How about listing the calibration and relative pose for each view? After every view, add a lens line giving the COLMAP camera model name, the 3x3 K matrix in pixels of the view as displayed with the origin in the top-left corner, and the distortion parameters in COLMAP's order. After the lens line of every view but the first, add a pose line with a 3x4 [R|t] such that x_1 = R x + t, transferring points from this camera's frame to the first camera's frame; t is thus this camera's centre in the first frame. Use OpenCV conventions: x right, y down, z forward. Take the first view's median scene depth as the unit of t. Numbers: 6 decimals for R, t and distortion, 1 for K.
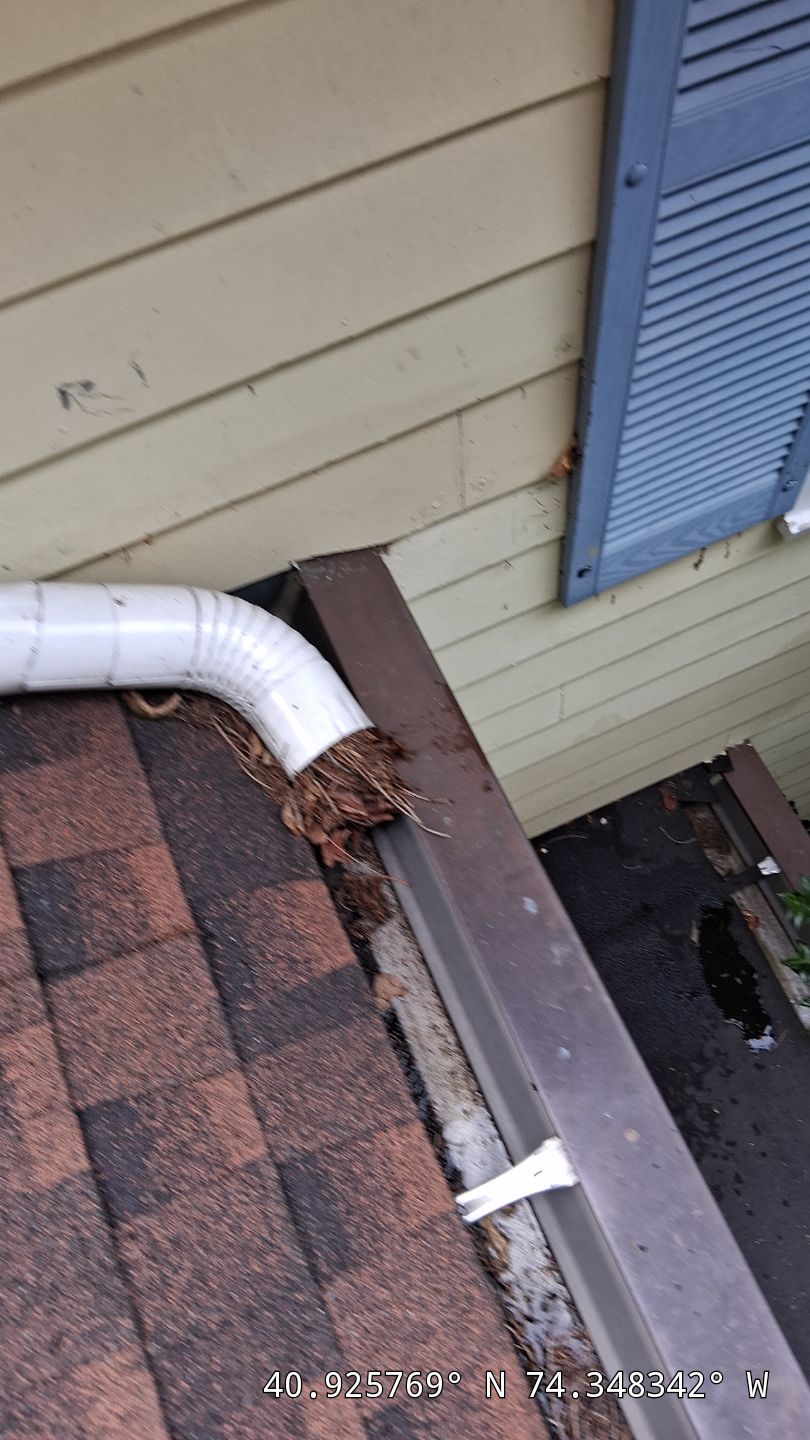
lens RADIAL K [[1088.2, 0, 401.2], [0, 1088.2, 719.8], [0, 0, 1]] dist [0.110685, -0.202144]
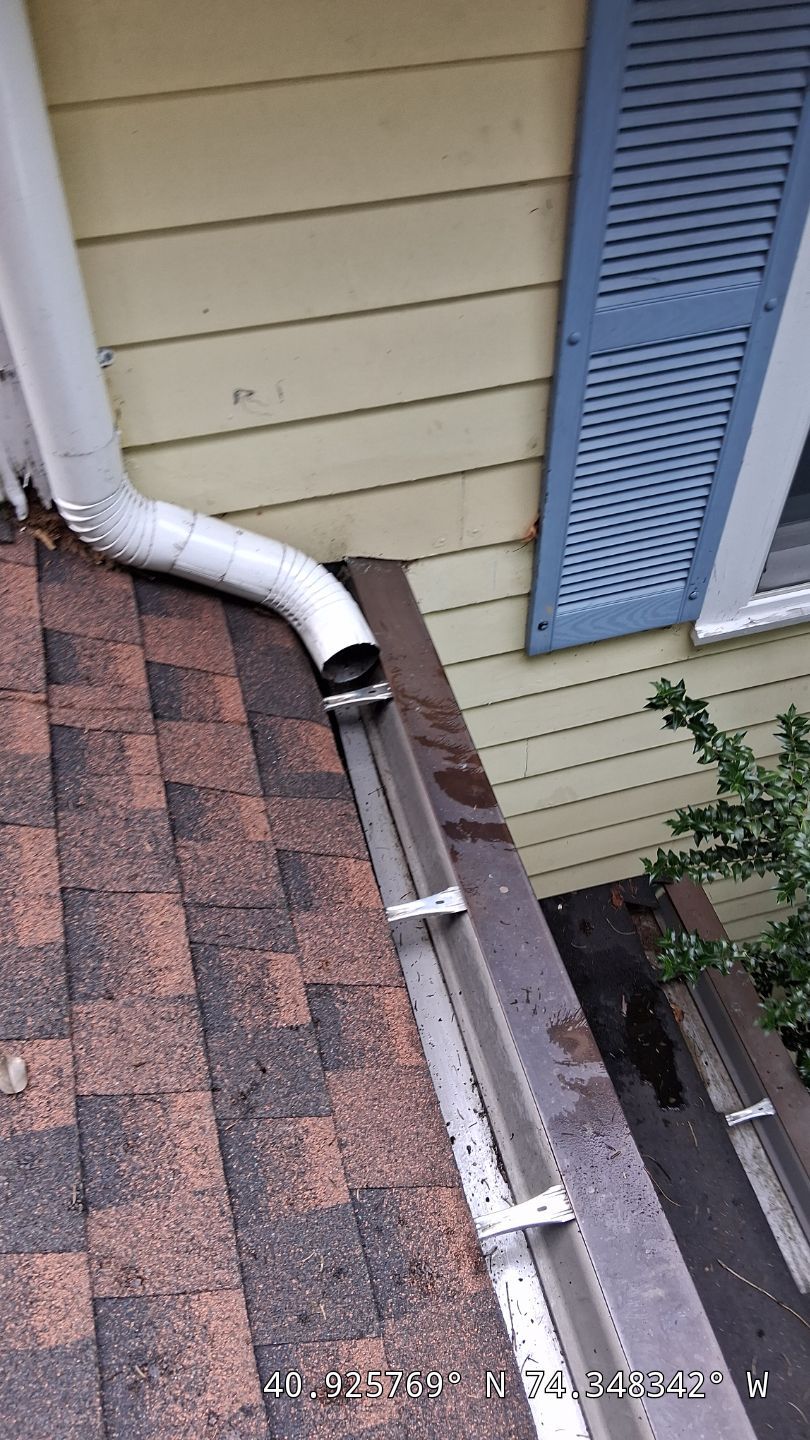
lens RADIAL K [[1143.8, 0, 422.1], [0, 1143.8, 723.0], [0, 0, 1]] dist [0.126383, -0.207283]
pose [[0.989228, 0.142688, -0.032686, 0.112747], [-0.146233, 0.953098, -0.264989, 0.586206], [-0.006657, 0.266915, 0.963697, -0.587718]]
